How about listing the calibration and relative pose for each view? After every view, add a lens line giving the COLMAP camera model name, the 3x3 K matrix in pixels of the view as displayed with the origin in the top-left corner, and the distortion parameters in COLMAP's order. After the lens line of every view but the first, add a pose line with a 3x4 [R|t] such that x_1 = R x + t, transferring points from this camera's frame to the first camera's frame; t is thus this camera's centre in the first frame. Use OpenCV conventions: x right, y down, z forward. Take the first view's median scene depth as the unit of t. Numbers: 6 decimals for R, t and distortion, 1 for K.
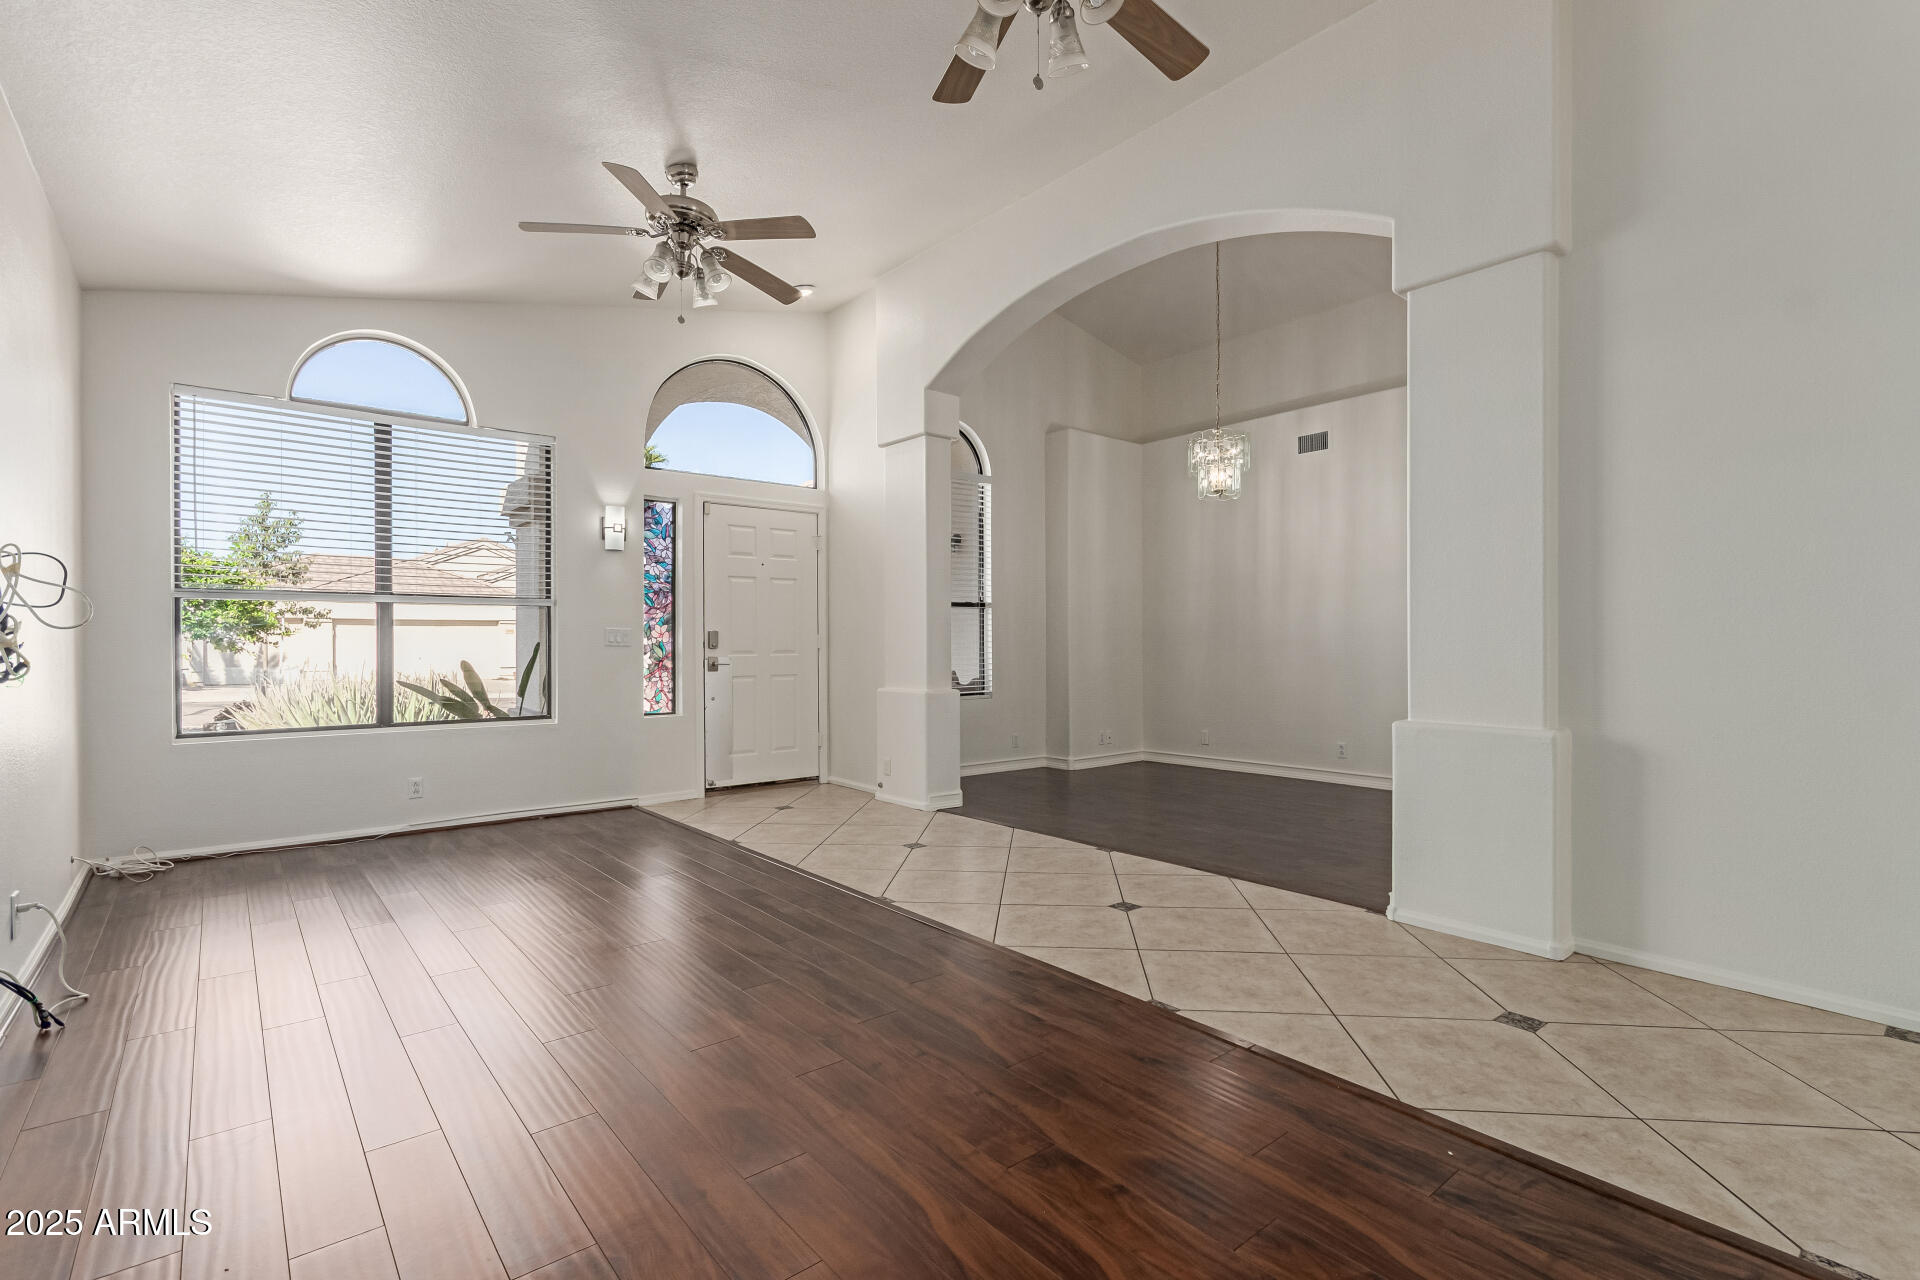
lens RADIAL K [[894.5, 0, 983.8], [0, 894.5, 637.0], [0, 0, 1]] dist [-0.000685, -0.000241]
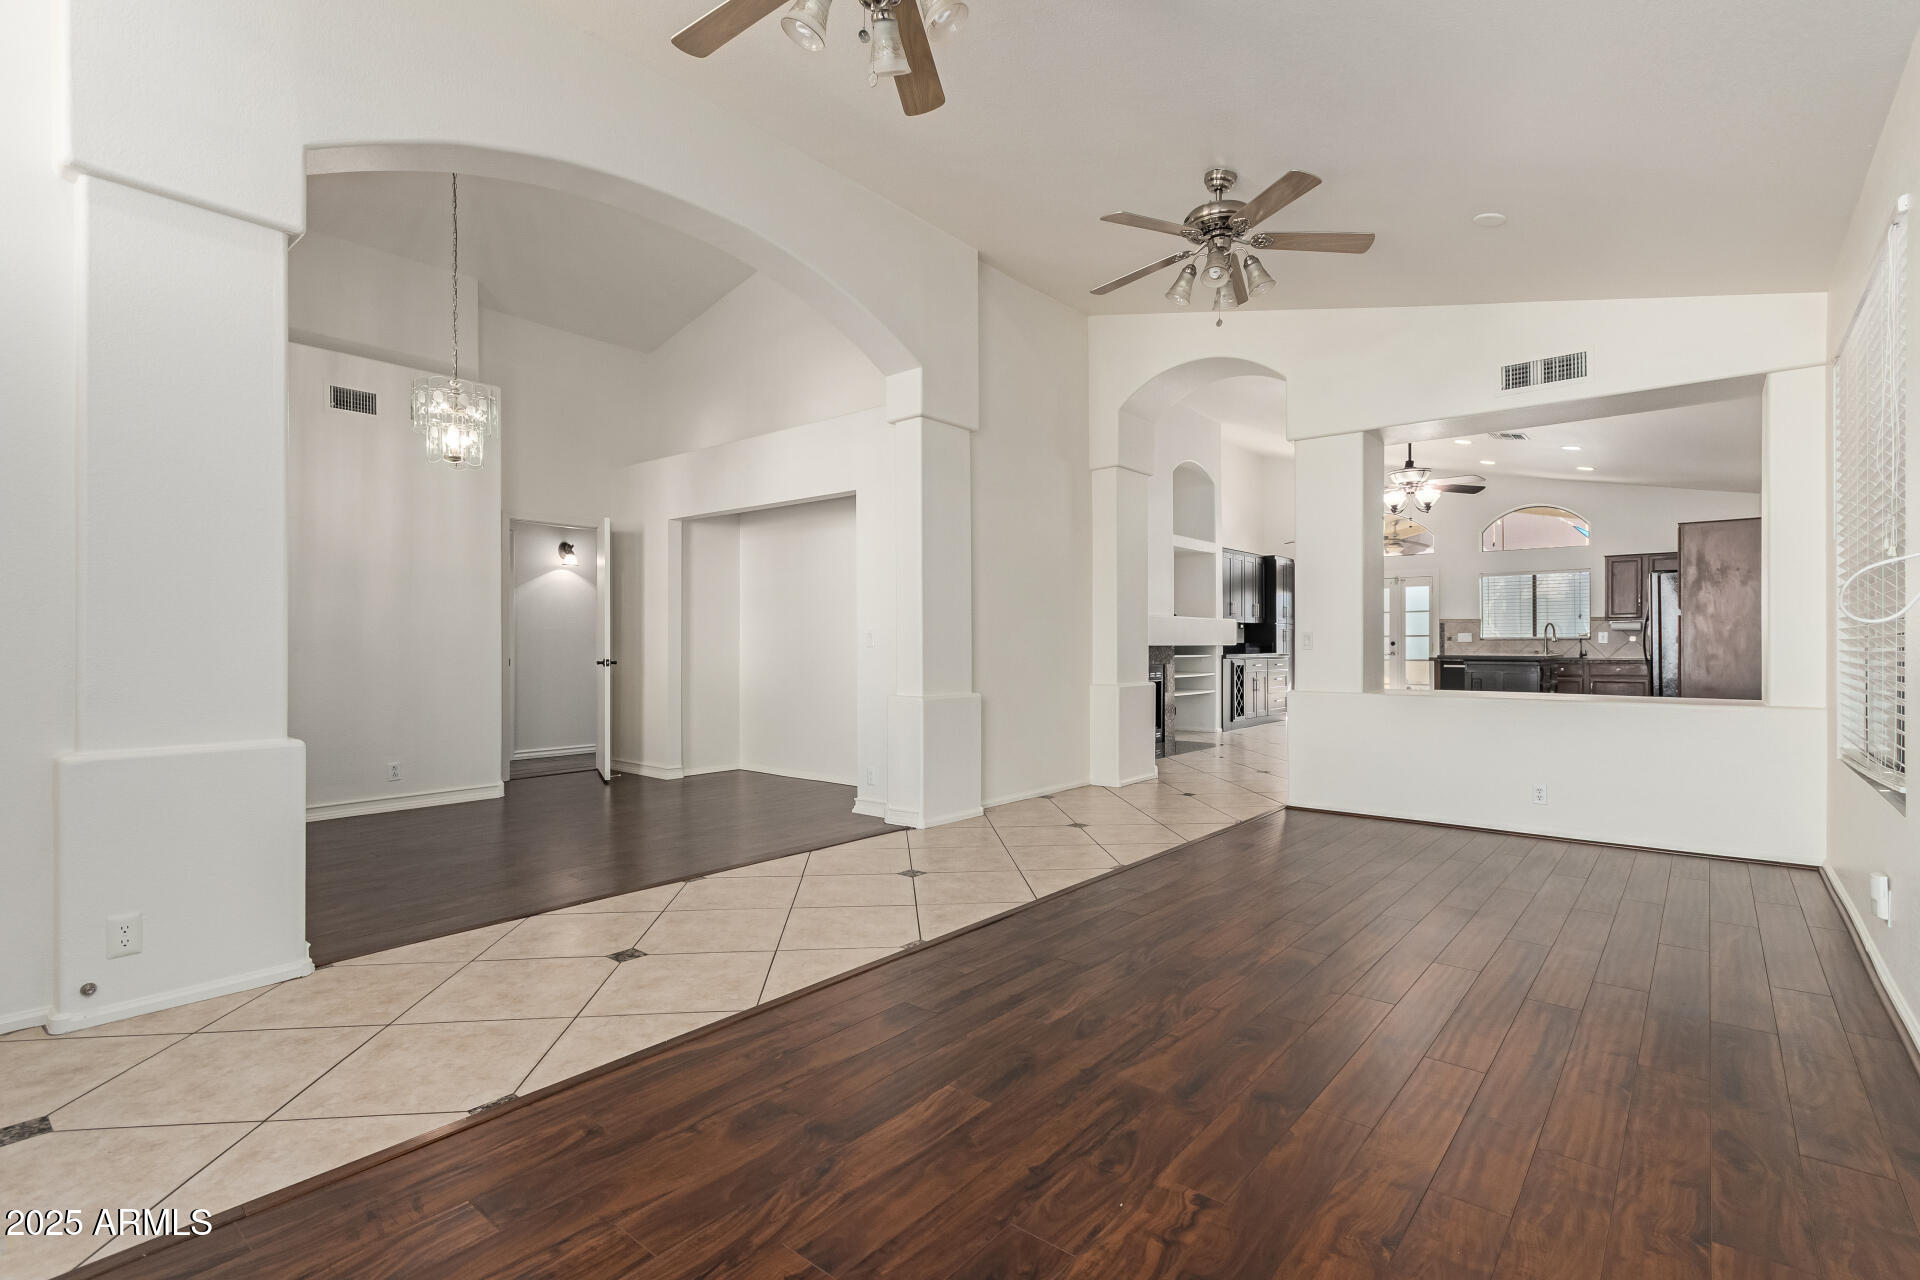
lens RADIAL K [[894.5, 0, 932.6], [0, 894.5, 646.0], [0, 0, 1]] dist [-0.000685, -0.000241]
pose [[-0.155514, -0.002189, 0.987831, -0.621882], [-0.007940, 0.999968, 0.000966, 0.003026], [-0.987802, -0.007693, -0.155527, 0.721280]]
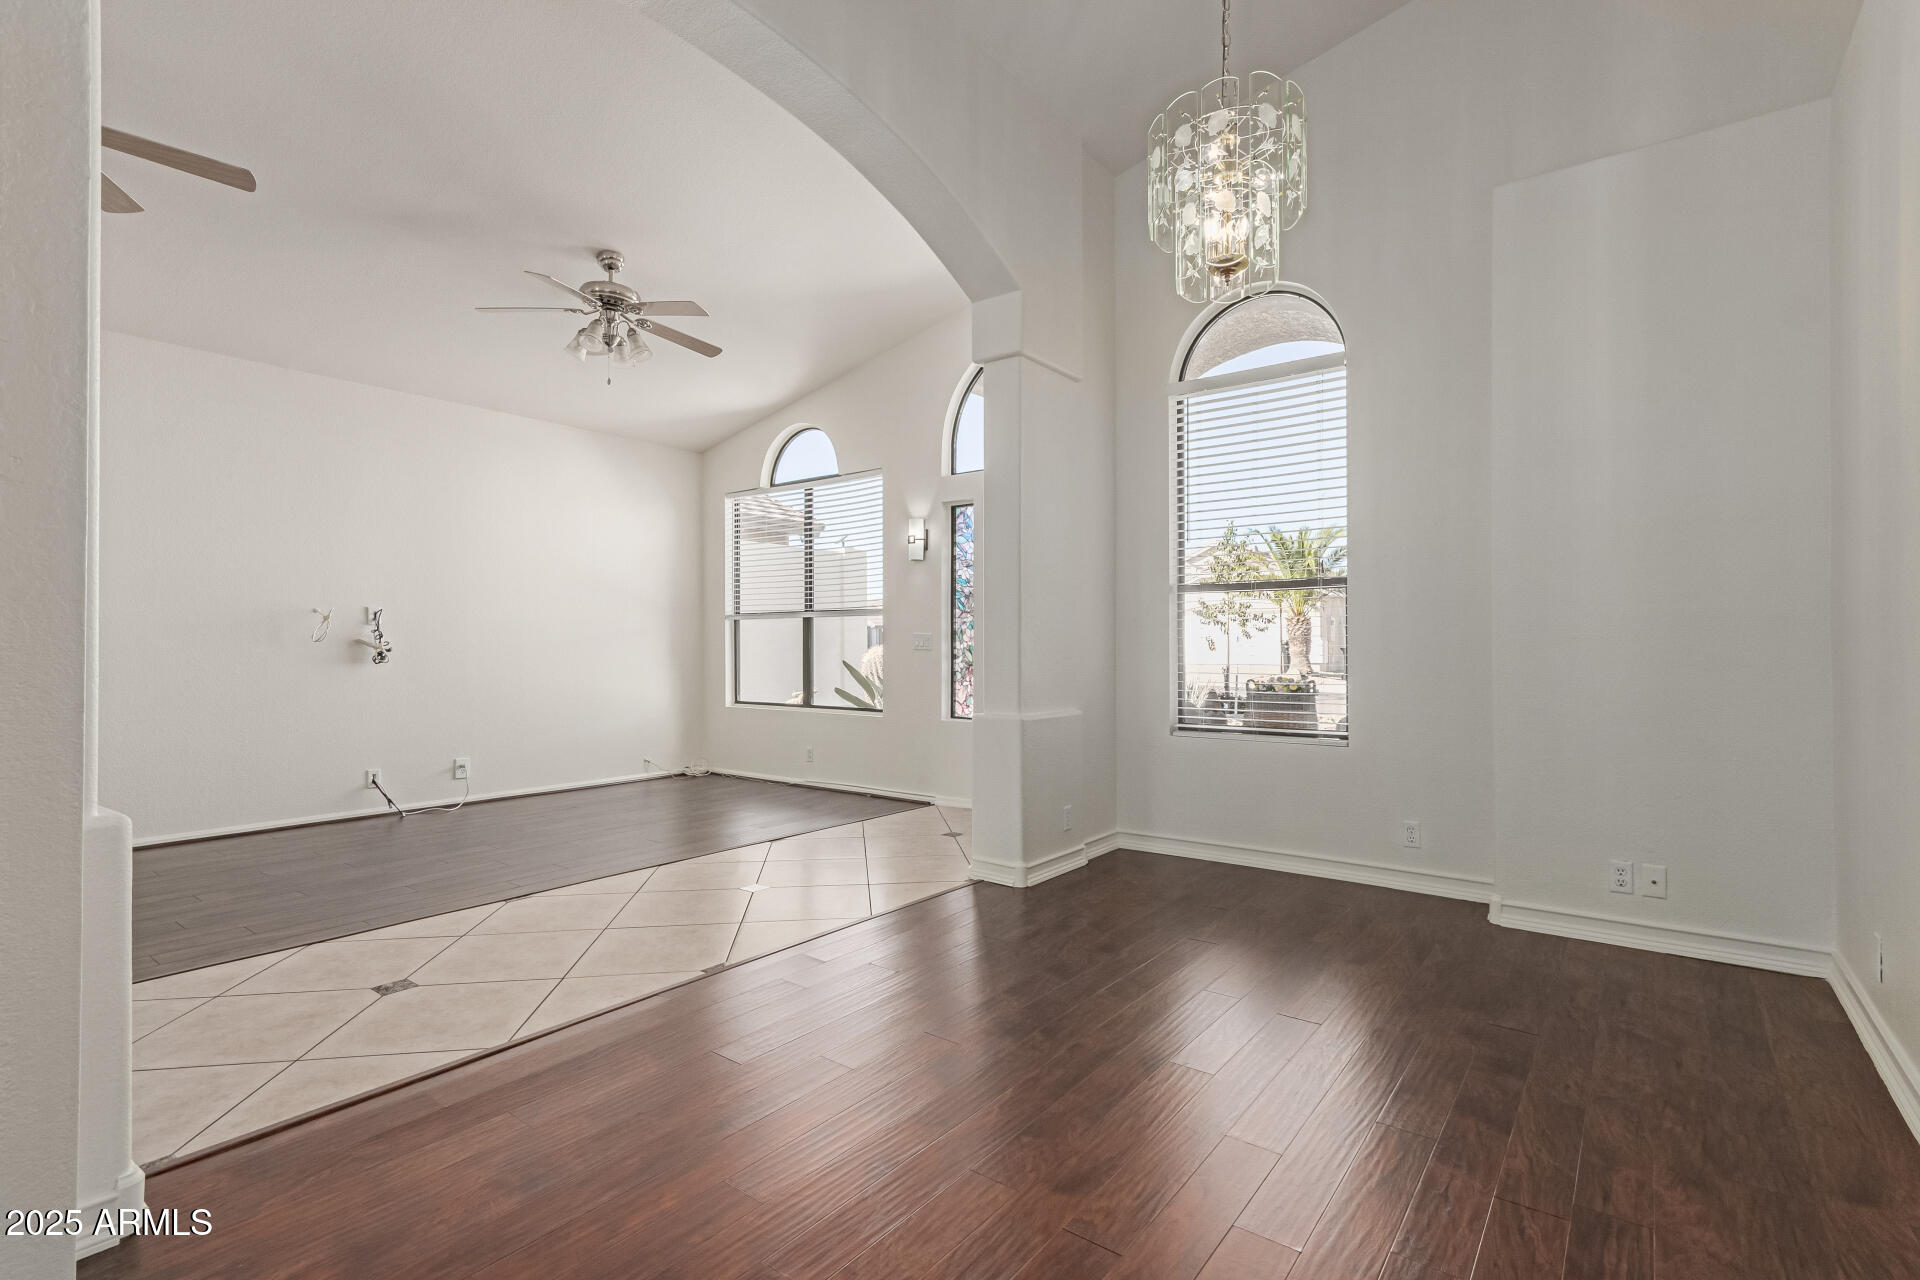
lens RADIAL K [[894.5, 0, 967.8], [0, 894.5, 641.9], [0, 0, 1]] dist [-0.000685, -0.000241]
pose [[0.209785, -0.002271, -0.977745, 0.645403], [0.007415, 0.999972, -0.000732, 0.001644], [0.977720, -0.007097, 0.209796, 0.832493]]
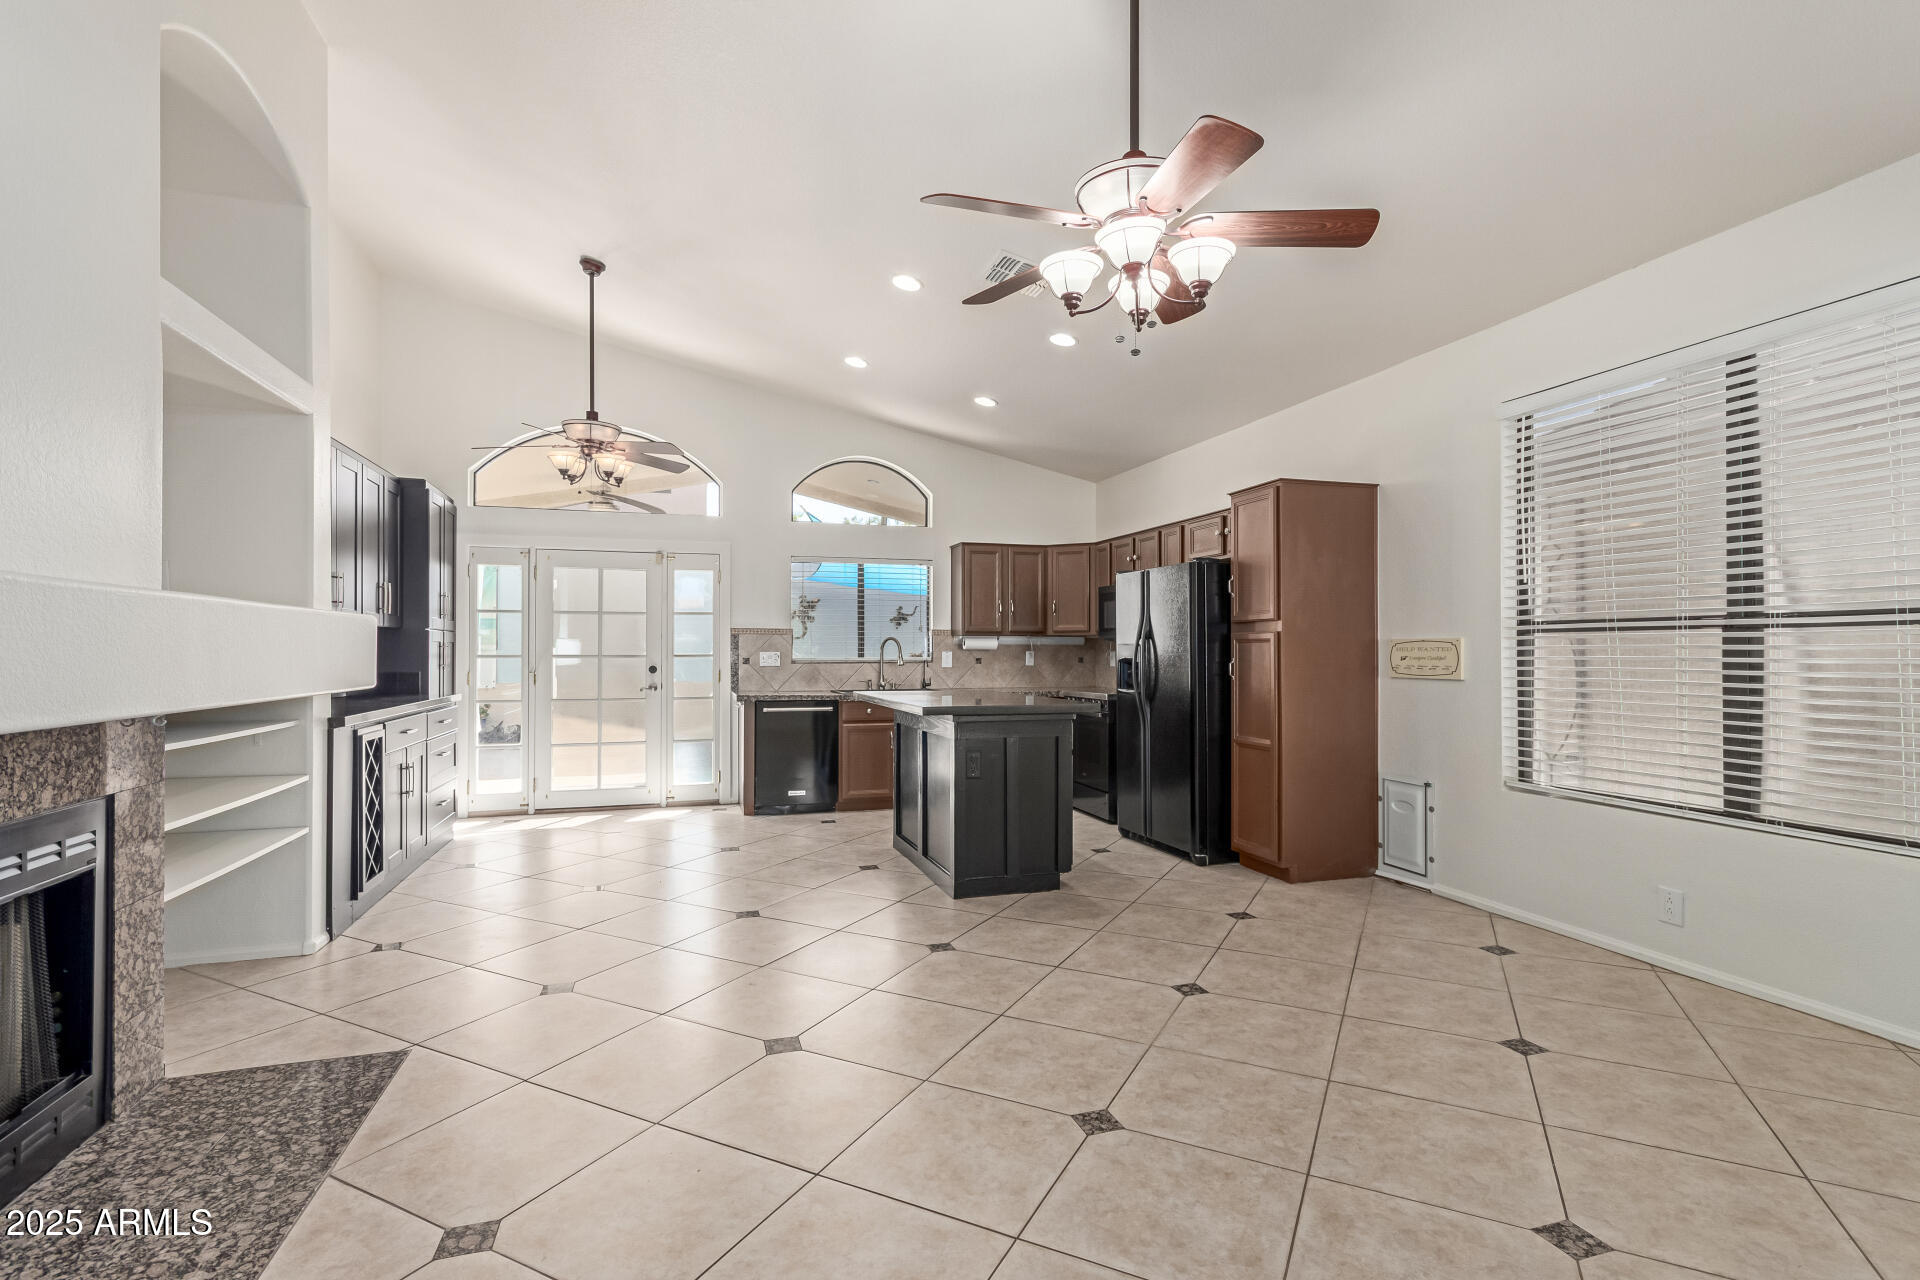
lens RADIAL K [[894.5, 0, 977.0], [0, 894.5, 645.8], [0, 0, 1]] dist [-0.000685, -0.000241]
pose [[-0.930752, 0.006393, 0.365596, 0.472782], [0.001682, 0.999911, -0.013203, -0.024789], [-0.365648, -0.011674, -0.930680, 0.257218]]
